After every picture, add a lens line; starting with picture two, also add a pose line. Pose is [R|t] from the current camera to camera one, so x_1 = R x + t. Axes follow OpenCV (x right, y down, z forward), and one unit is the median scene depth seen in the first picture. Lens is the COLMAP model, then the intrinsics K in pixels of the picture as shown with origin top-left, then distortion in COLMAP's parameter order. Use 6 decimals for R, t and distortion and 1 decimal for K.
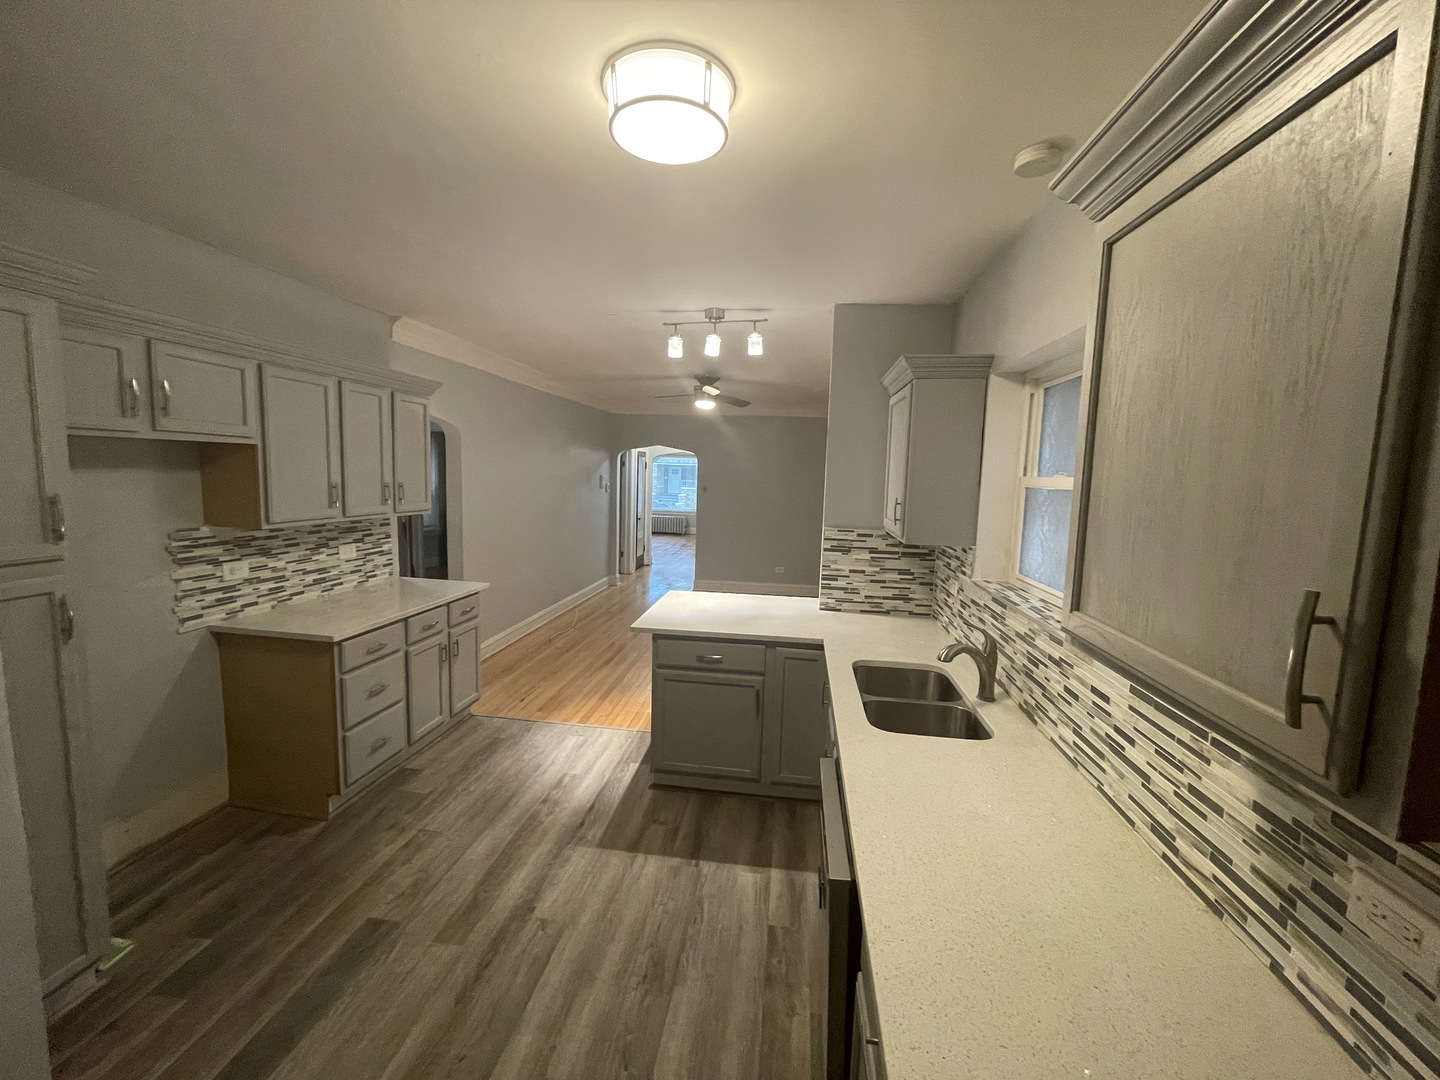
lens RADIAL K [[583.4, 0, 720.6], [0, 583.4, 537.5], [0, 0, 1]] dist [0.000992, 0.000017]
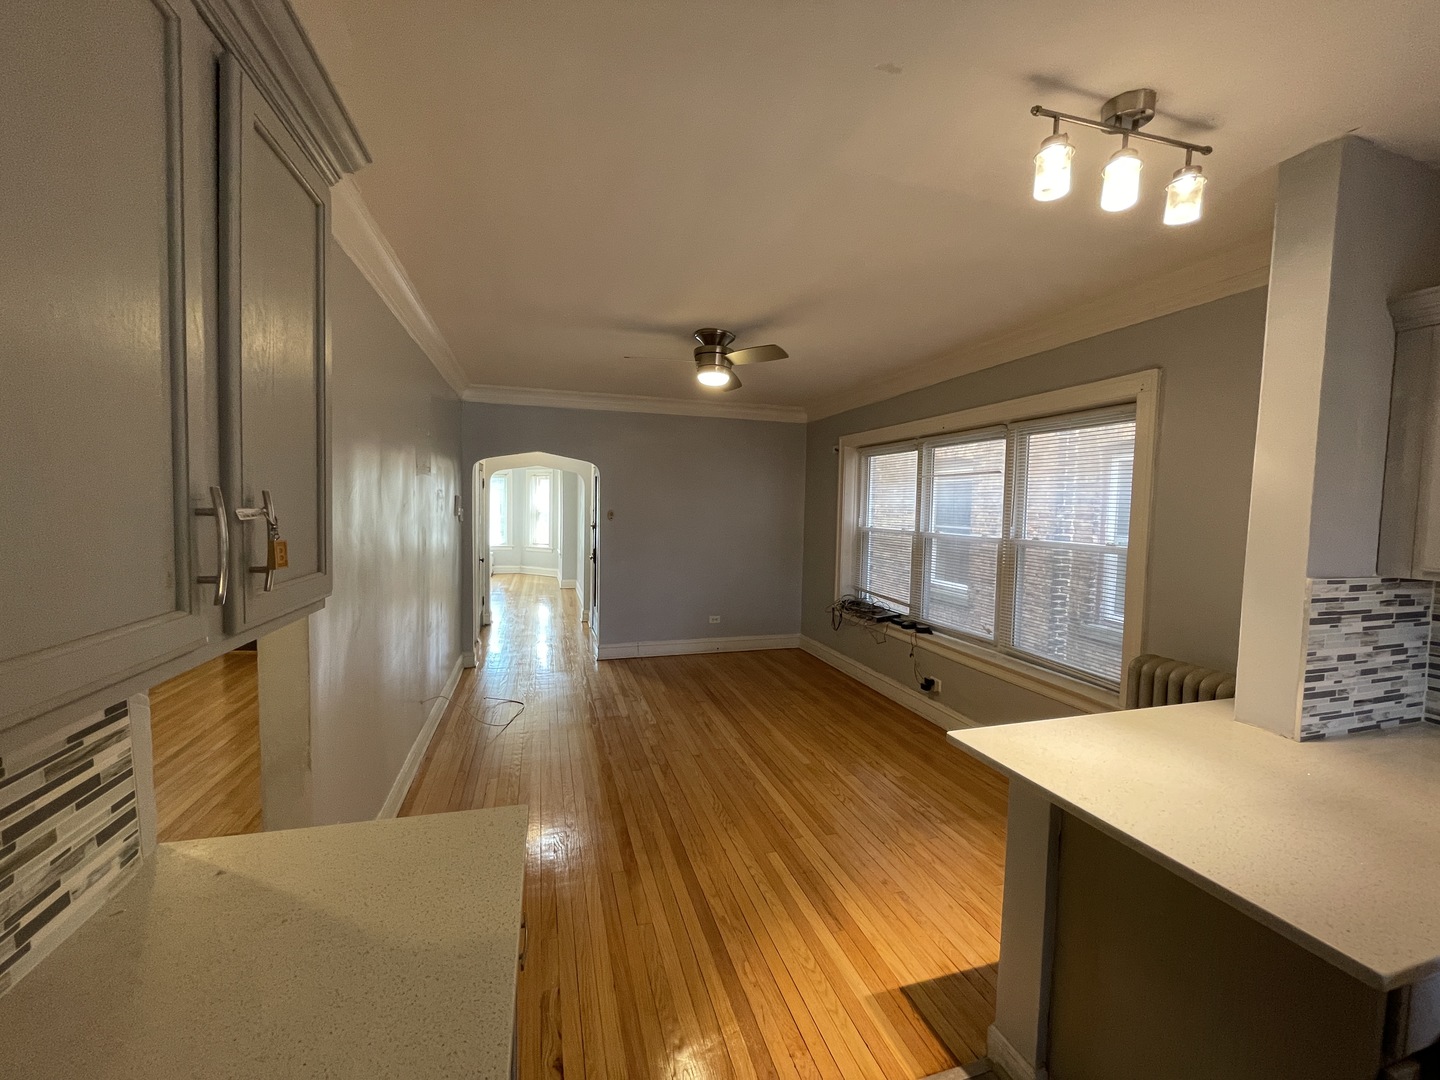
lens RADIAL K [[583.4, 0, 718.1], [0, 583.4, 537.6], [0, 0, 1]] dist [0.000992, 0.000017]
pose [[0.909523, -0.034891, 0.414188, -0.497305], [0.053198, 0.998047, -0.032743, -0.062601], [-0.412236, 0.051815, 0.909602, 0.753785]]
